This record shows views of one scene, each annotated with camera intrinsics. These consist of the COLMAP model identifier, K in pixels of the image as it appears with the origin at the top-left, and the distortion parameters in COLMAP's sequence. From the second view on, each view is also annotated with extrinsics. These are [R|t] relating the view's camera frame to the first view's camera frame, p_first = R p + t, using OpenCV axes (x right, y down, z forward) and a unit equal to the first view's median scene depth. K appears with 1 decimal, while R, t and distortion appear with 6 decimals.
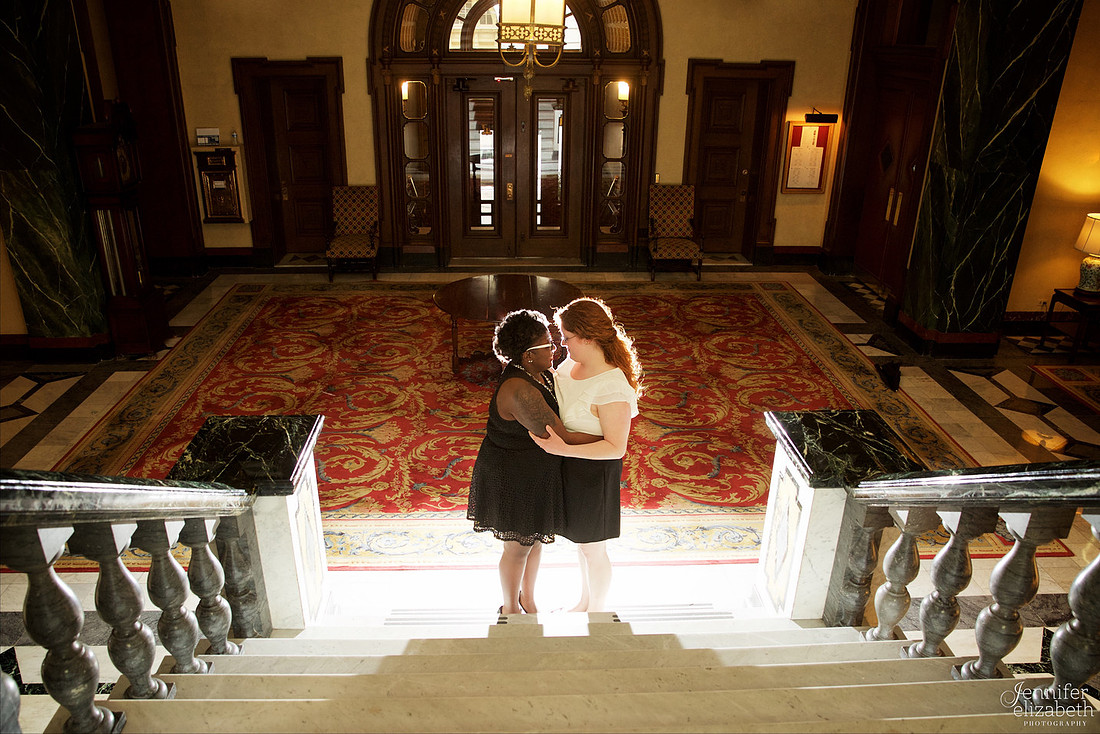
lens RADIAL K [[836.7, 0, 550.3], [0, 836.7, 428.8], [0, 0, 1]] dist [-0.087831, 0.003889]
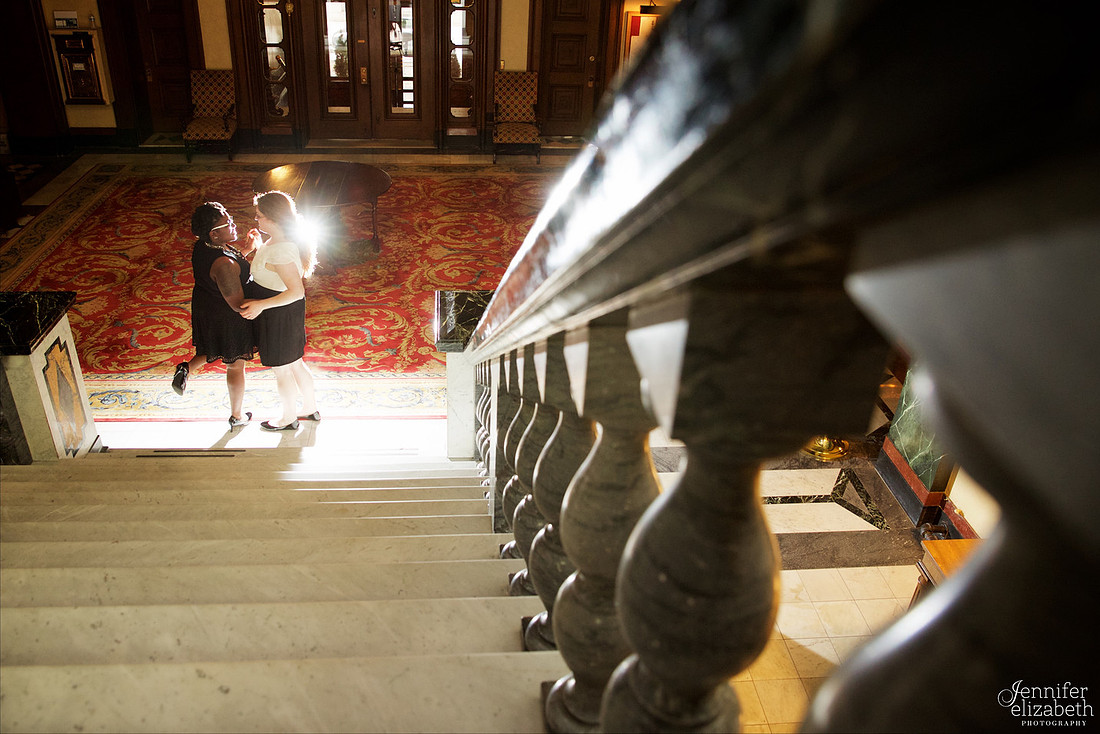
lens RADIAL K [[868.9, 0, 550.0], [0, 868.9, 367.0], [0, 0, 1]] dist [-0.109630, 0.065770]
pose [[0.998991, 0.006100, 0.044491, 0.152756], [-0.009371, 0.997238, 0.073680, -0.001360], [-0.043918, -0.074023, 0.996289, -0.120823]]
